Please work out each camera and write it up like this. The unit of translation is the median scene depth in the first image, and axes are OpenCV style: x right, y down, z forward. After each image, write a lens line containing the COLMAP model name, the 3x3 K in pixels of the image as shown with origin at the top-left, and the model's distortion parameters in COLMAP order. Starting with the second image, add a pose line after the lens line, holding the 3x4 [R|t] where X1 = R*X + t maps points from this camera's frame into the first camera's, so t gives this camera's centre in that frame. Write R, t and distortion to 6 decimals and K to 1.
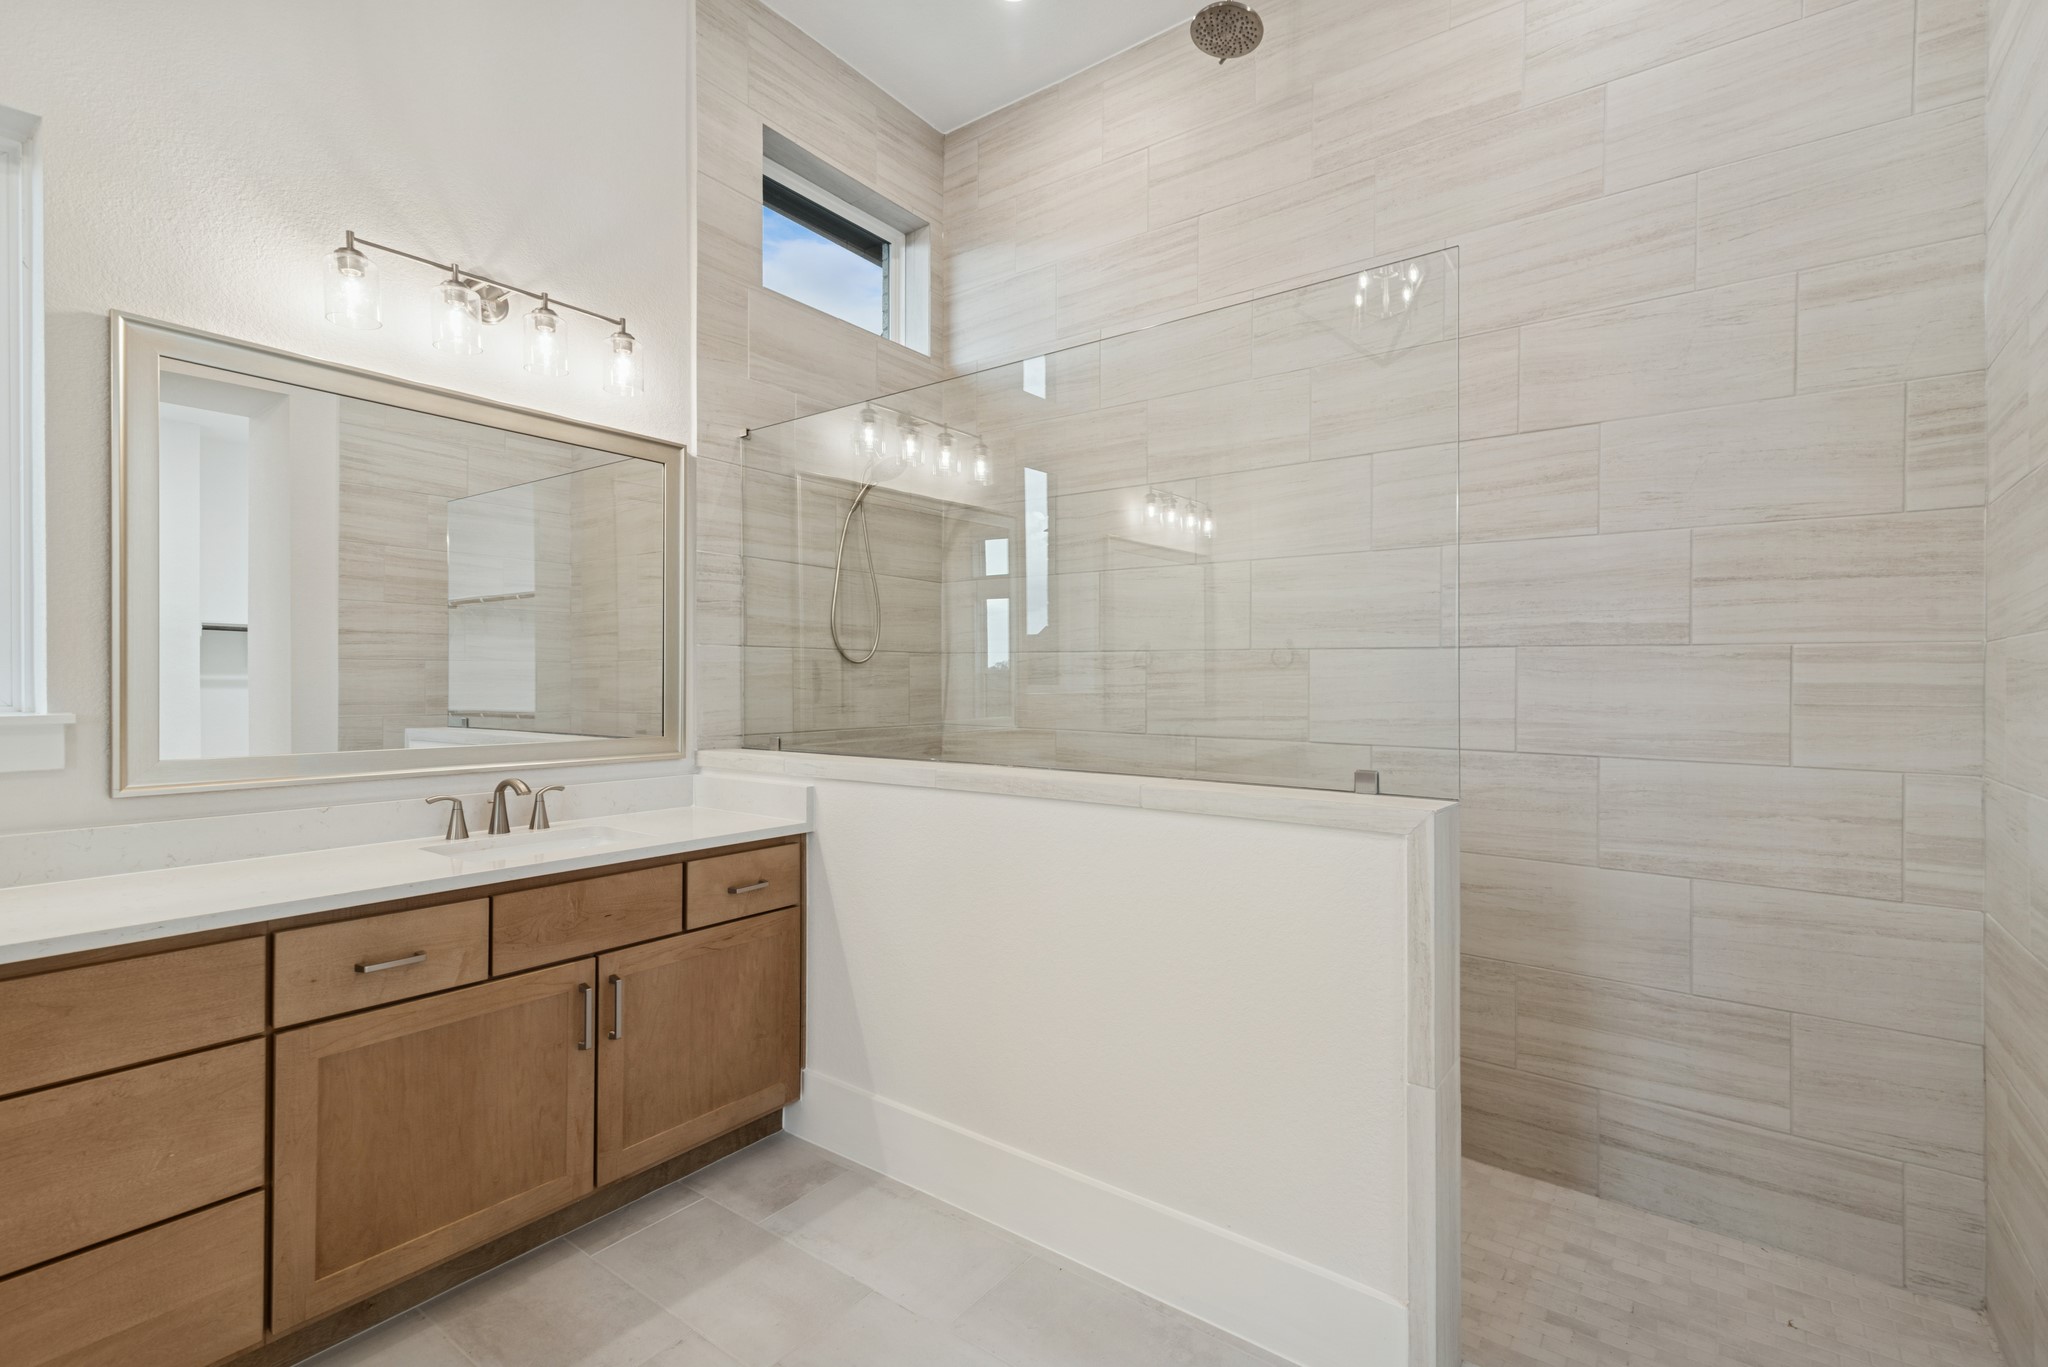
lens RADIAL K [[910.0, 0, 1017.9], [0, 910.0, 691.3], [0, 0, 1]] dist [0.024768, -0.004668]
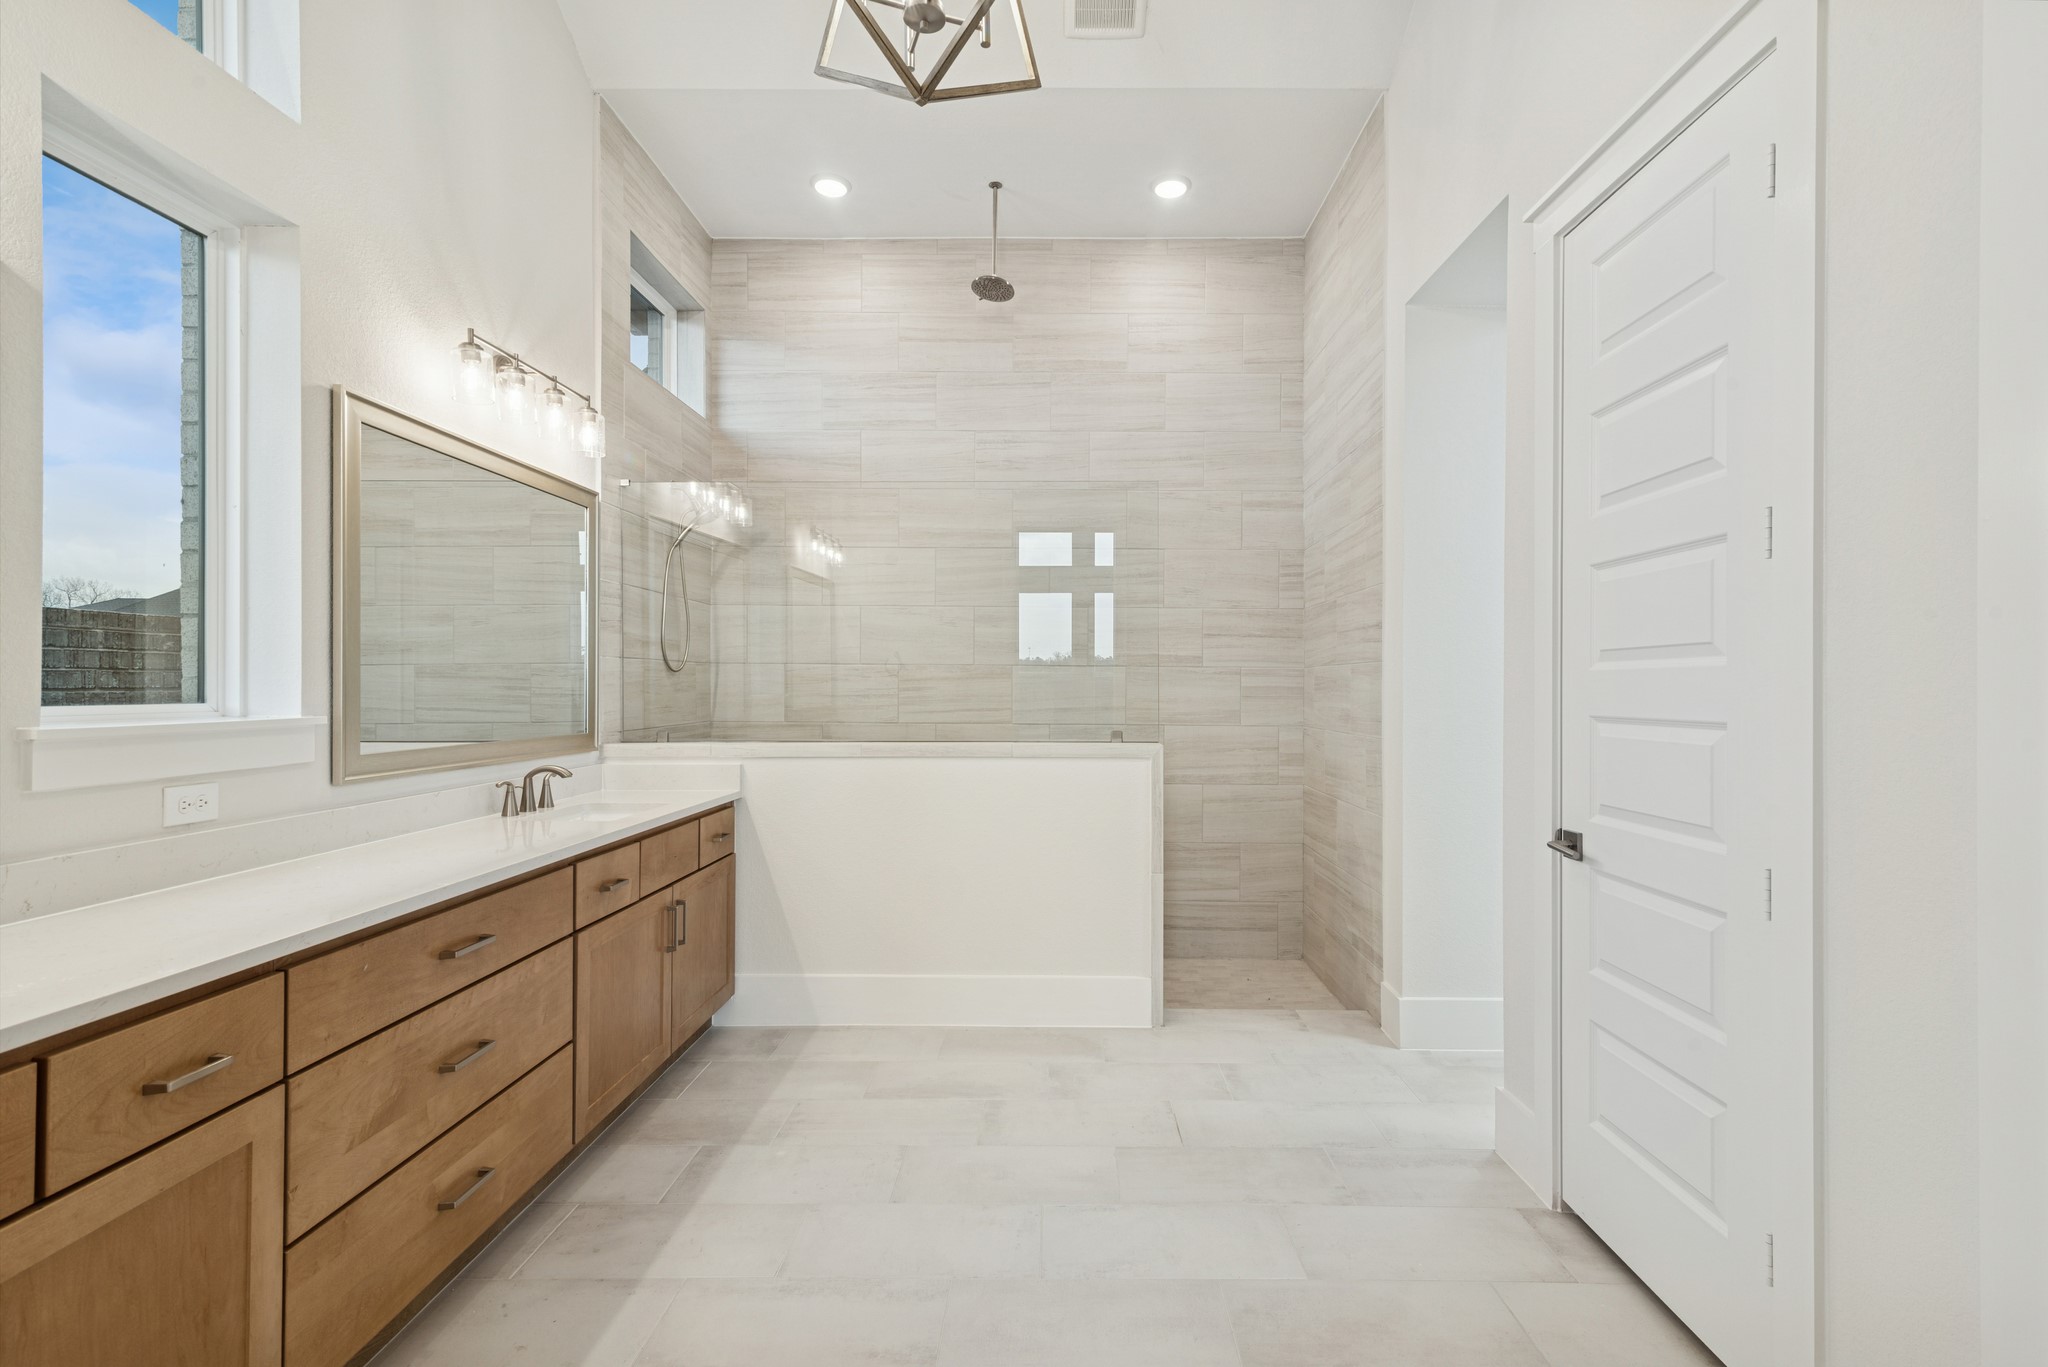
lens RADIAL K [[933.0, 0, 1042.4], [0, 933.0, 697.4], [0, 0, 1]] dist [0.014168, -0.000274]
pose [[0.804237, -0.011133, 0.594205, -0.716521], [0.008802, 0.999938, 0.006822, -0.000889], [-0.594244, -0.000256, 0.804285, -0.399544]]
